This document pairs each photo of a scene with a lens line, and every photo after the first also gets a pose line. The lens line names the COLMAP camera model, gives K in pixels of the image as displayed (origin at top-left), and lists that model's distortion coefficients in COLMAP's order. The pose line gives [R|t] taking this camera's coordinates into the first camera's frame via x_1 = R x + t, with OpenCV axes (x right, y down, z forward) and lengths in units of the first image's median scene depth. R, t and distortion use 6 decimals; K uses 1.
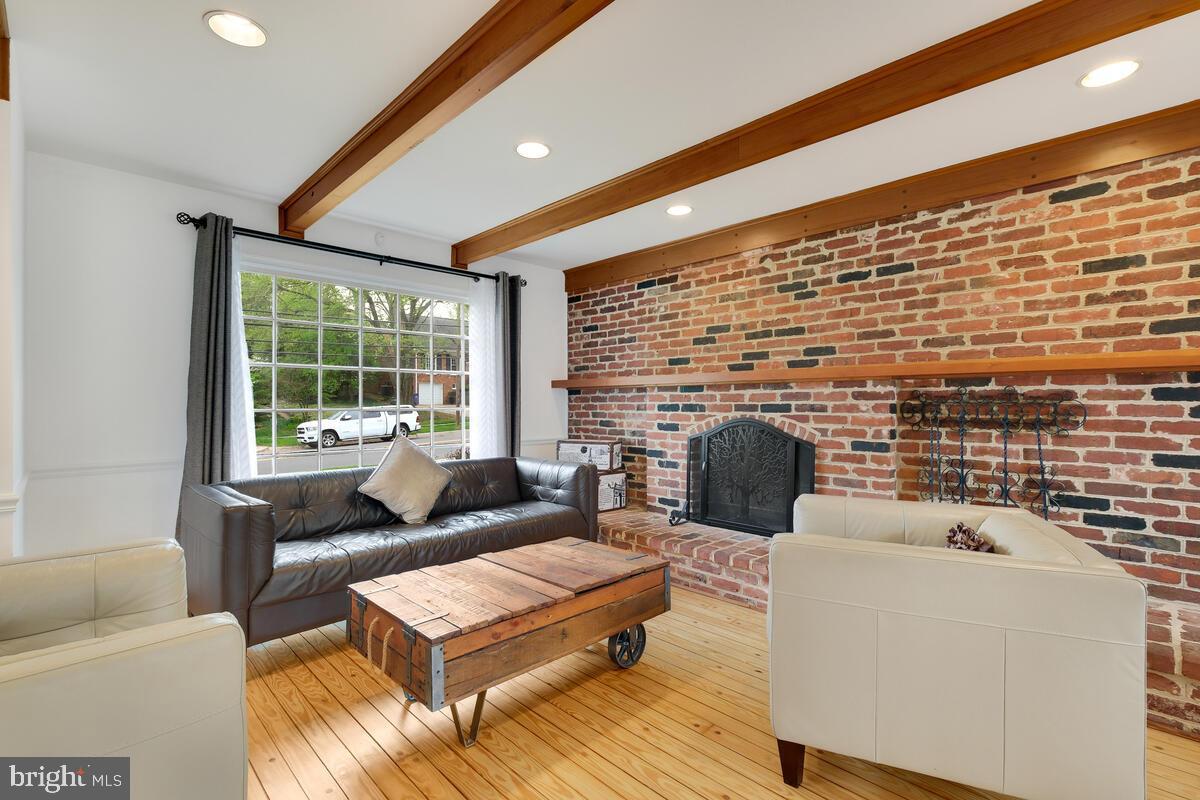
lens RADIAL K [[531.2, 0, 599.3], [0, 531.2, 399.2], [0, 0, 1]] dist [-0.002102, -0.001580]
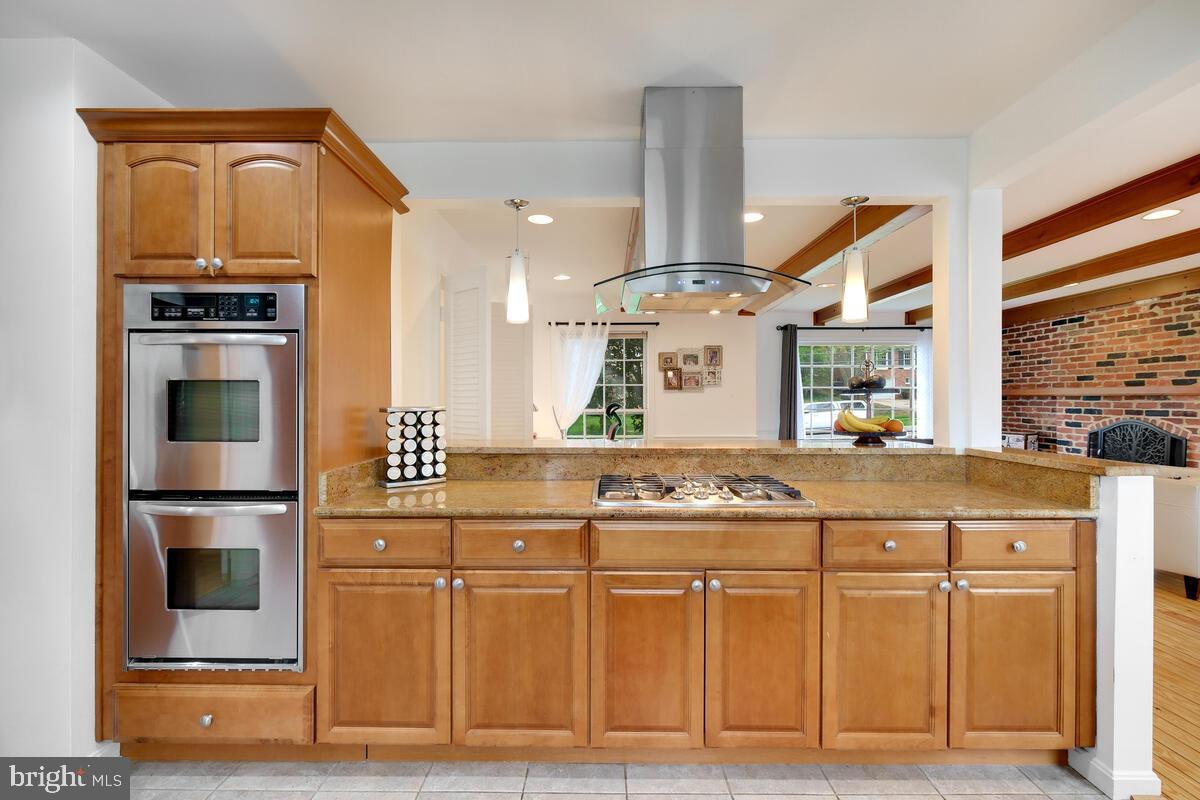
lens RADIAL K [[531.2, 0, 597.2], [0, 531.2, 397.7], [0, 0, 1]] dist [-0.002102, -0.001580]
pose [[0.700009, 0.001378, -0.714132, 0.260200], [0.005336, 0.999960, 0.007159, -0.038295], [0.714114, -0.008822, 0.699974, -0.949513]]
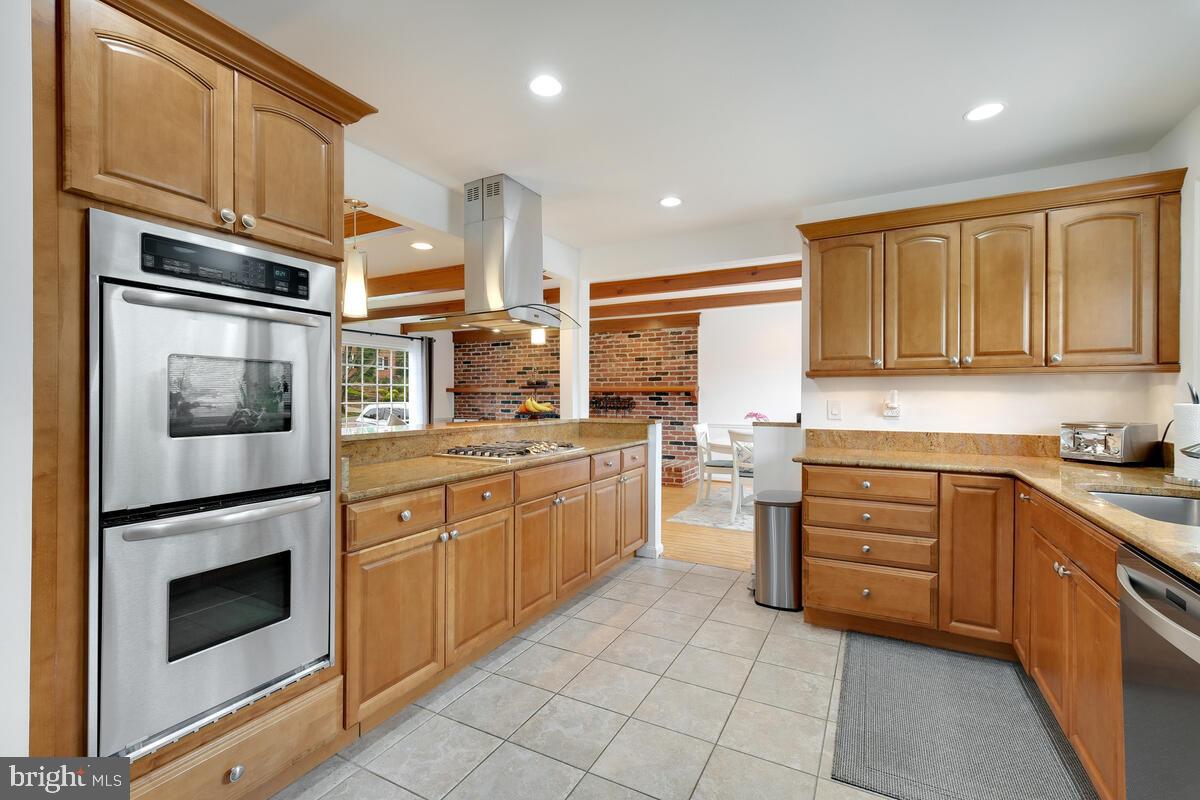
lens RADIAL K [[531.2, 0, 601.6], [0, 531.2, 397.2], [0, 0, 1]] dist [-0.002102, -0.001580]
pose [[0.953757, 0.002561, 0.300567, -0.163965], [-0.005781, 0.999935, 0.009825, -0.030410], [-0.300522, -0.011108, 0.953710, -1.303741]]
